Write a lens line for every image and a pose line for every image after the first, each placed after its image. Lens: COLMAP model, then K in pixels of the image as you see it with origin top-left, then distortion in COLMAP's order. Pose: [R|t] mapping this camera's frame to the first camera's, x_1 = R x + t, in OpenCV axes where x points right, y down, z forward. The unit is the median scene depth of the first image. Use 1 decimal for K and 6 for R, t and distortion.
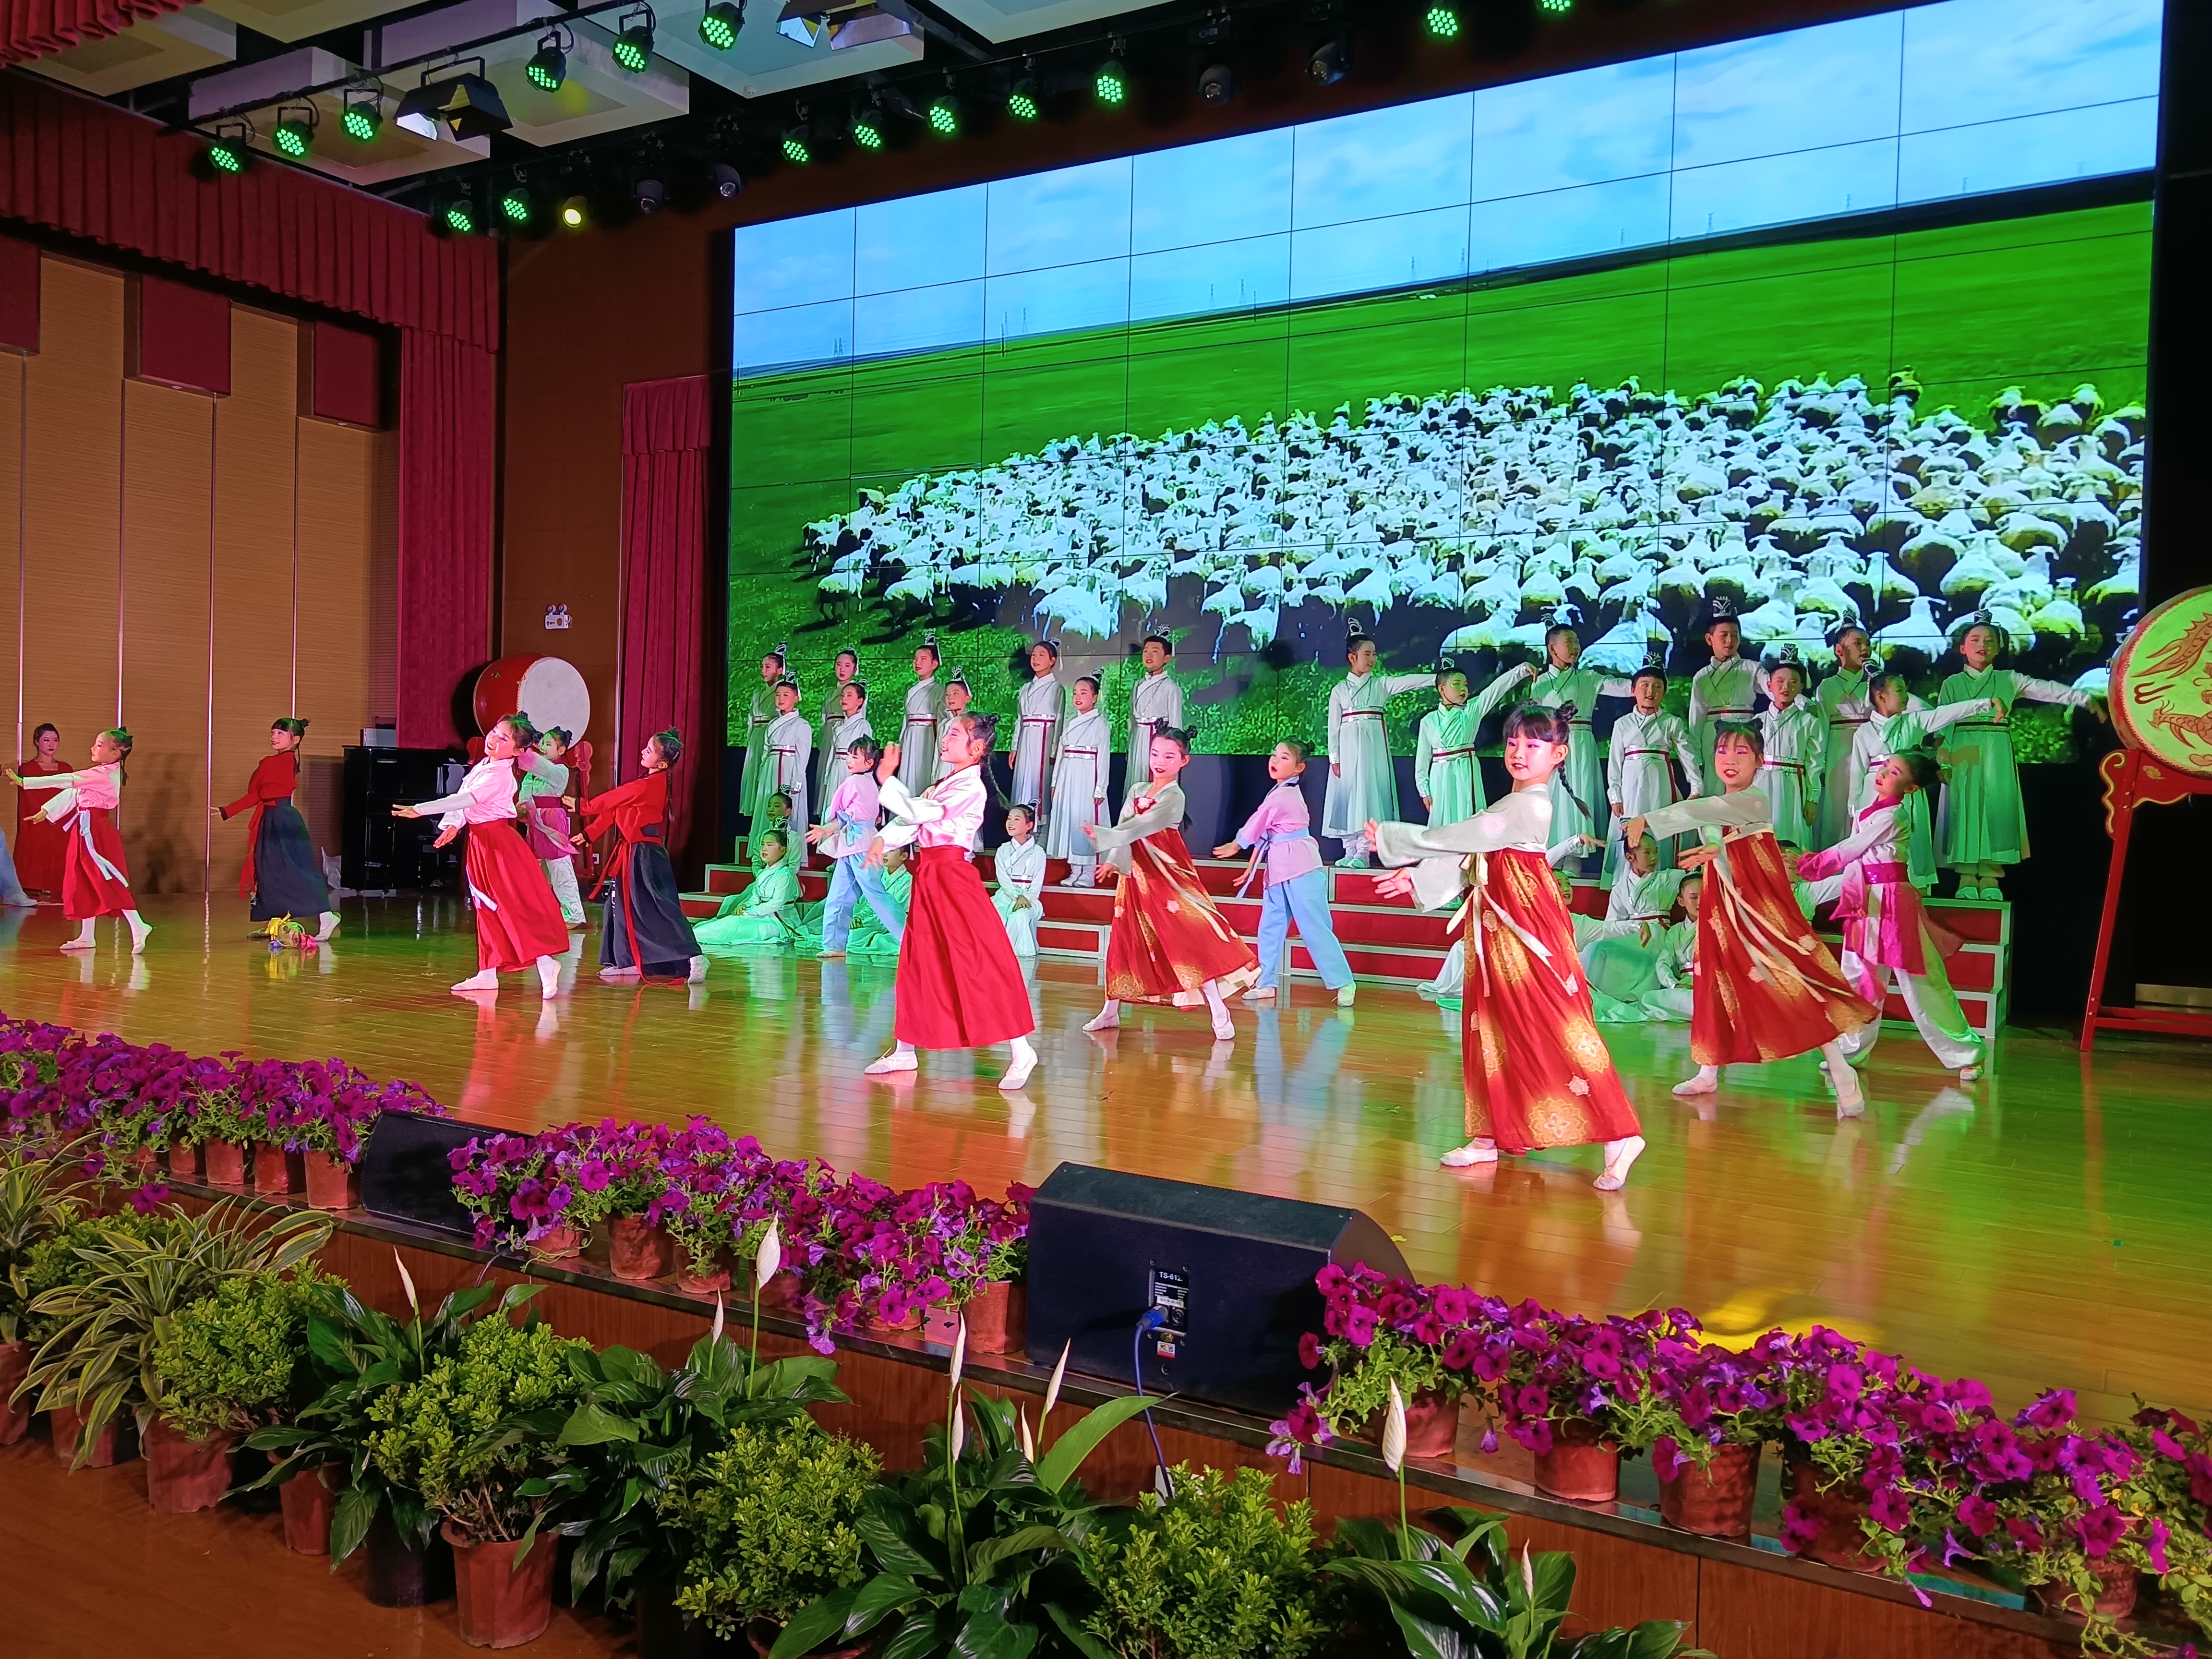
lens RADIAL K [[1794.2, 0, 1106.0], [0, 1794.2, 829.5], [0, 0, 1]] dist [0.007936, -0.003752]
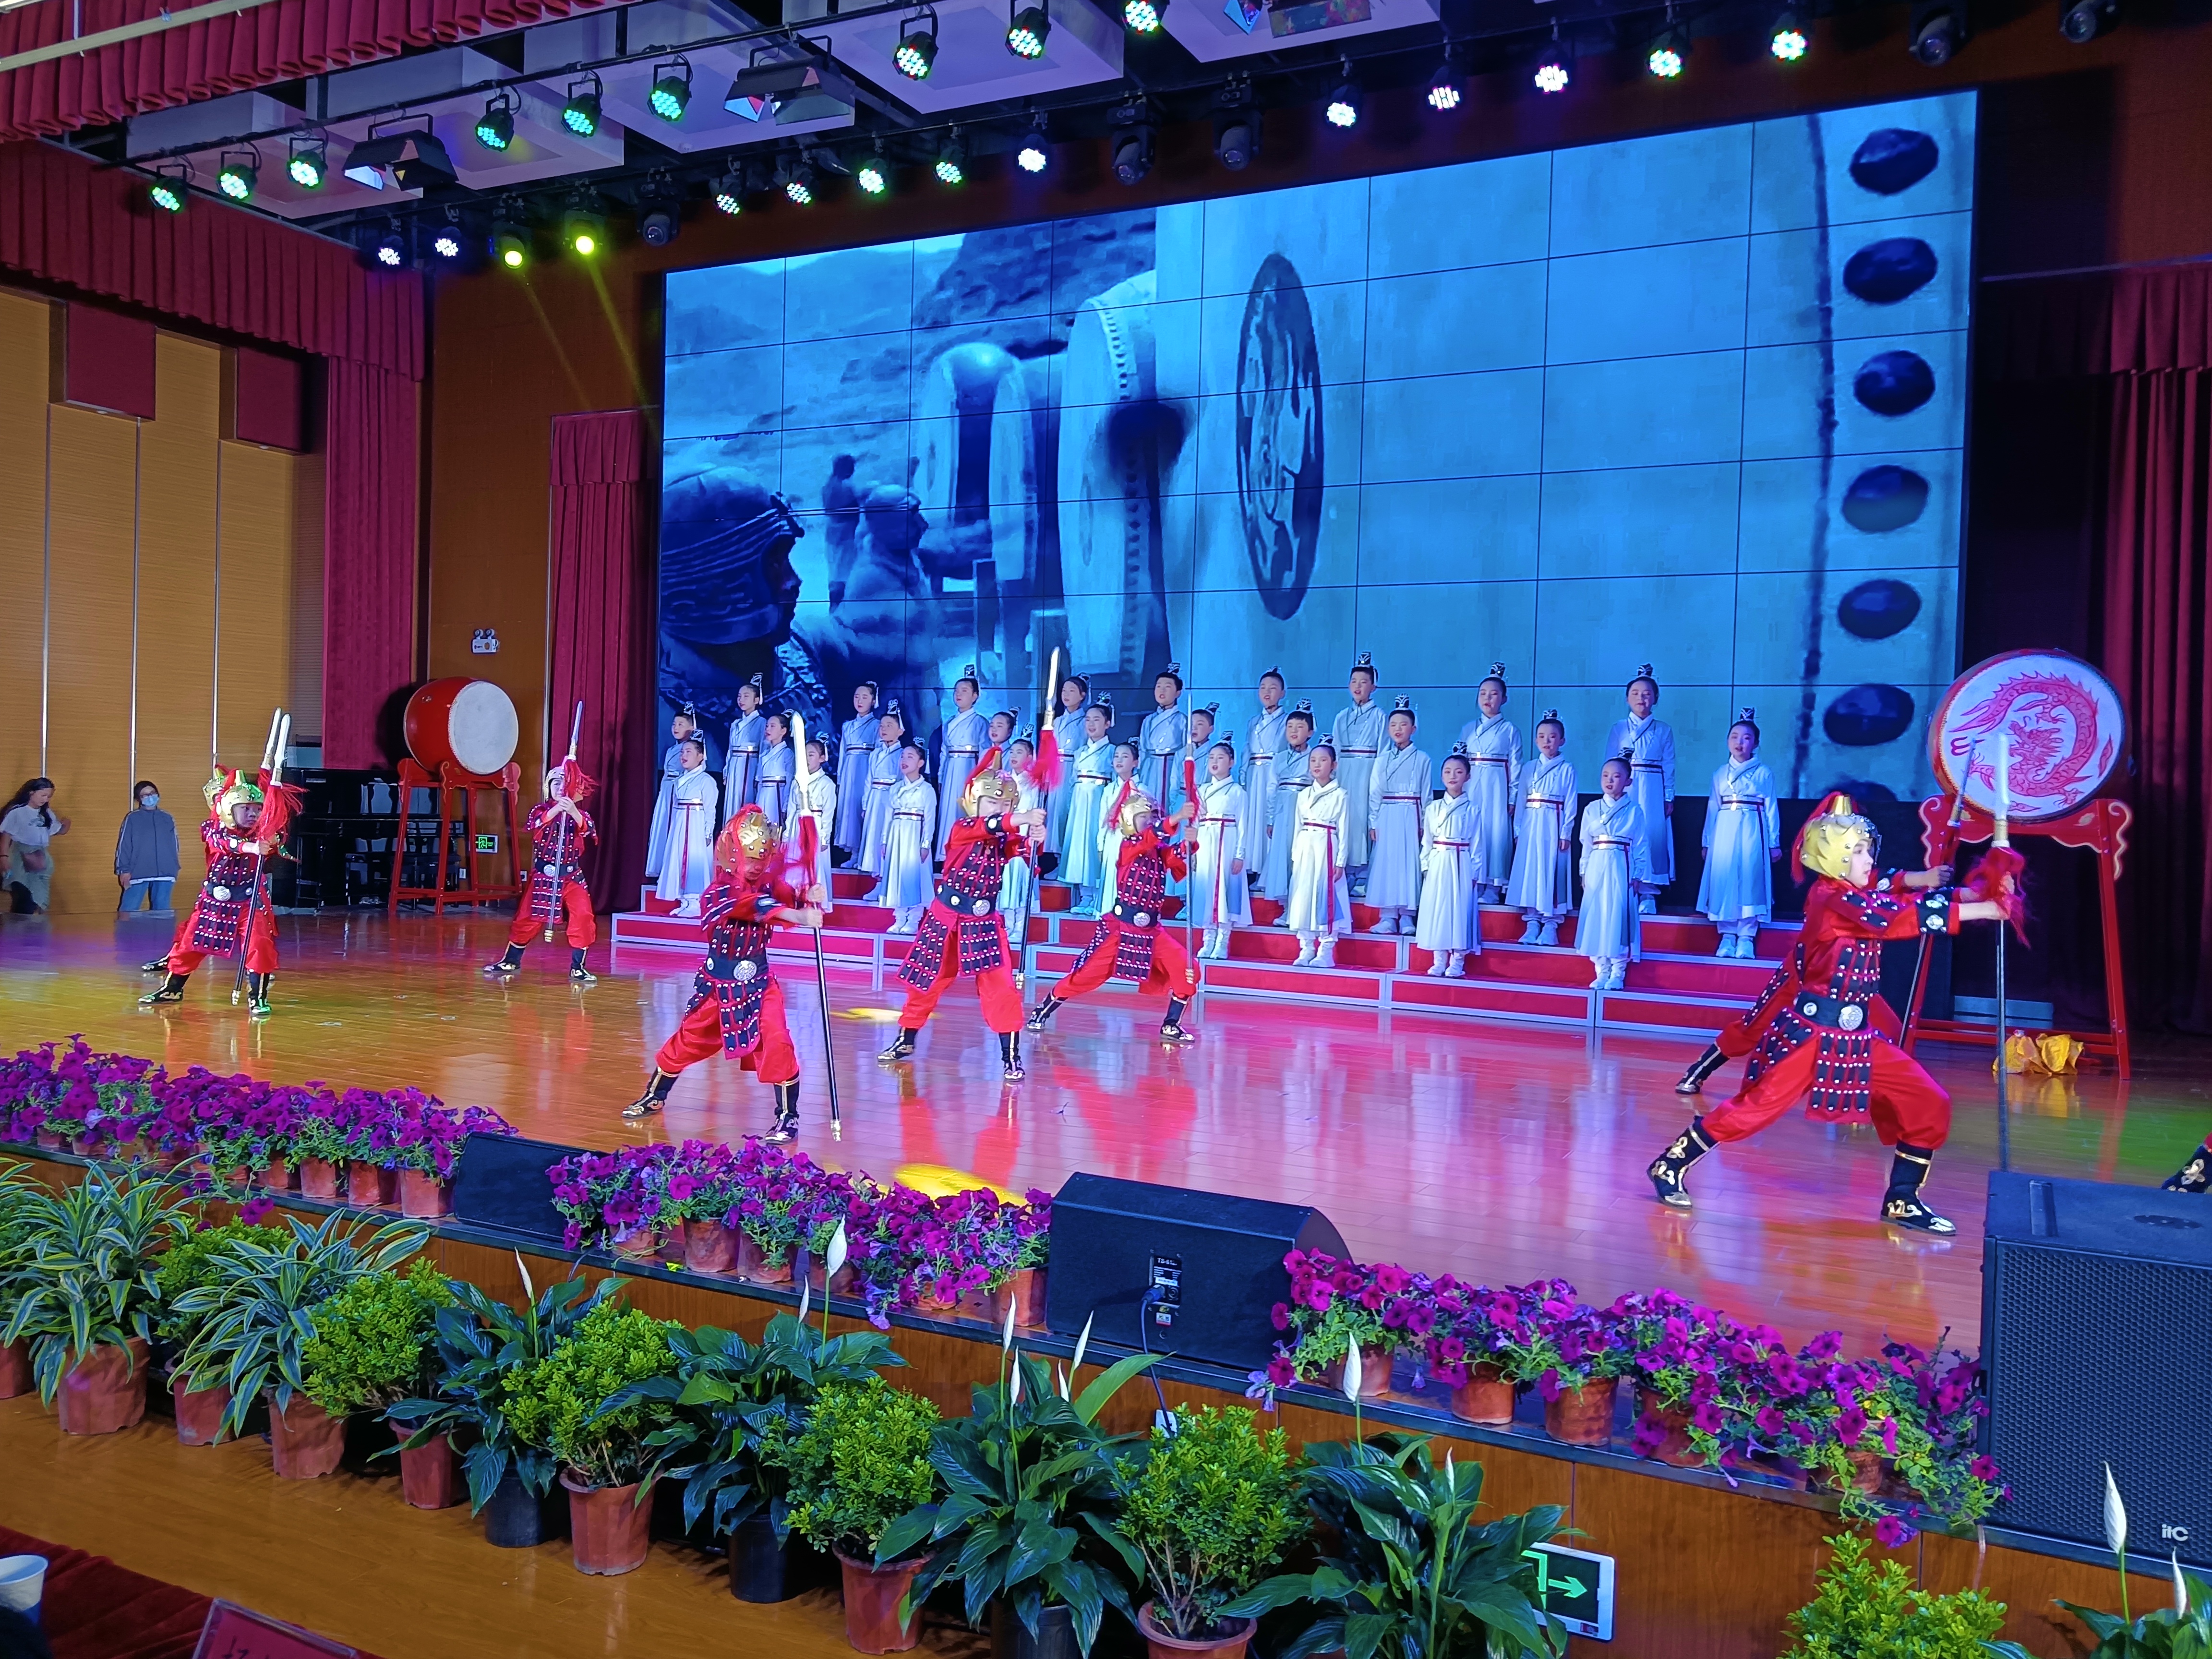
lens RADIAL K [[1794.2, 0, 1106.0], [0, 1794.2, 829.5], [0, 0, 1]] dist [0.007936, -0.003752]
pose [[0.997924, 0.000858, 0.064404, -0.081773], [-0.000839, 1.000000, -0.000325, -0.052293], [-0.064404, 0.000270, 0.997924, -0.245650]]
